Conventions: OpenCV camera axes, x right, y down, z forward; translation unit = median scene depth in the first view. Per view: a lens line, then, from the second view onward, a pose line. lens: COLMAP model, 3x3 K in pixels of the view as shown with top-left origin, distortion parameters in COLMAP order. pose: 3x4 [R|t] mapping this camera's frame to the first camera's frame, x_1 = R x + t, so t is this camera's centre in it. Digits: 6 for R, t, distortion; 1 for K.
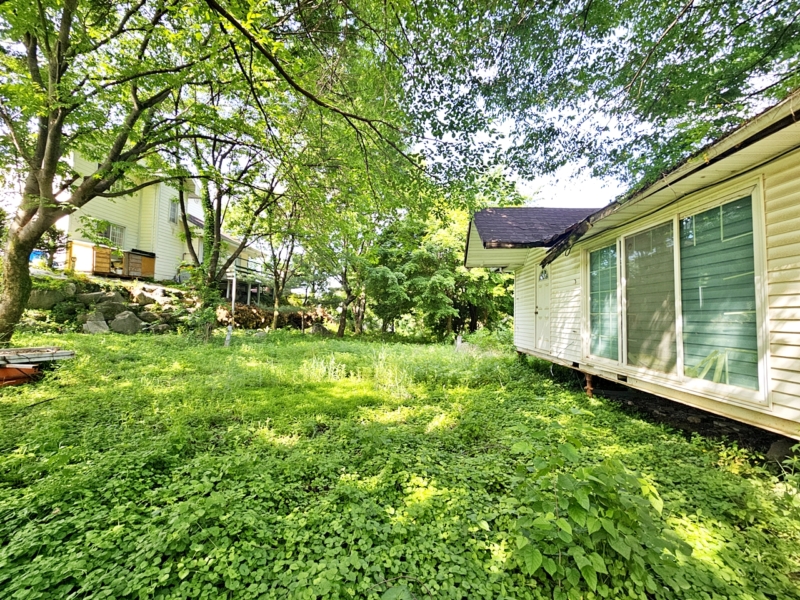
lens RADIAL K [[327.4, 0, 400.0], [0, 327.4, 300.0], [0, 0, 1]] dist [-0.000564, 0.000475]
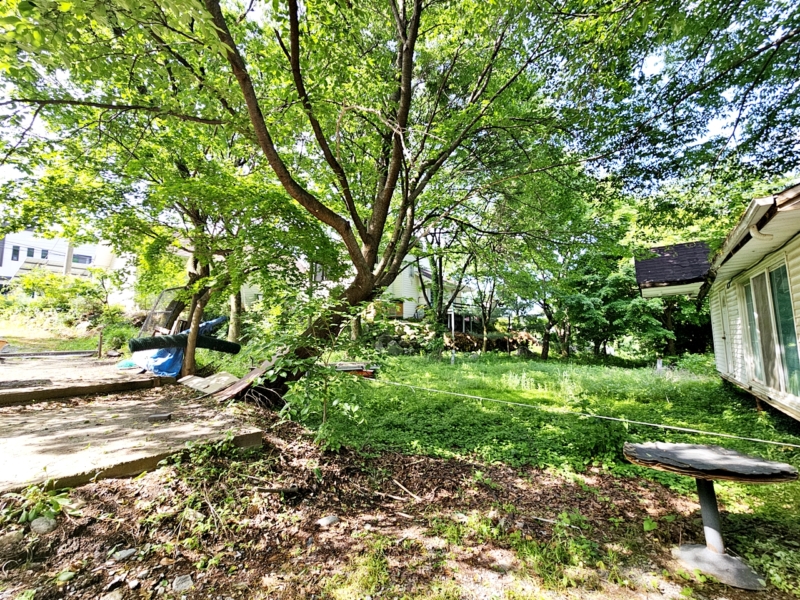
lens RADIAL K [[327.4, 0, 400.0], [0, 327.4, 300.0], [0, 0, 1]] dist [-0.000564, 0.000475]
pose [[0.813368, -0.089053, -0.574893, 0.092727], [0.051225, 0.995339, -0.081707, -0.023951], [0.579490, 0.037009, 0.814139, -0.220214]]
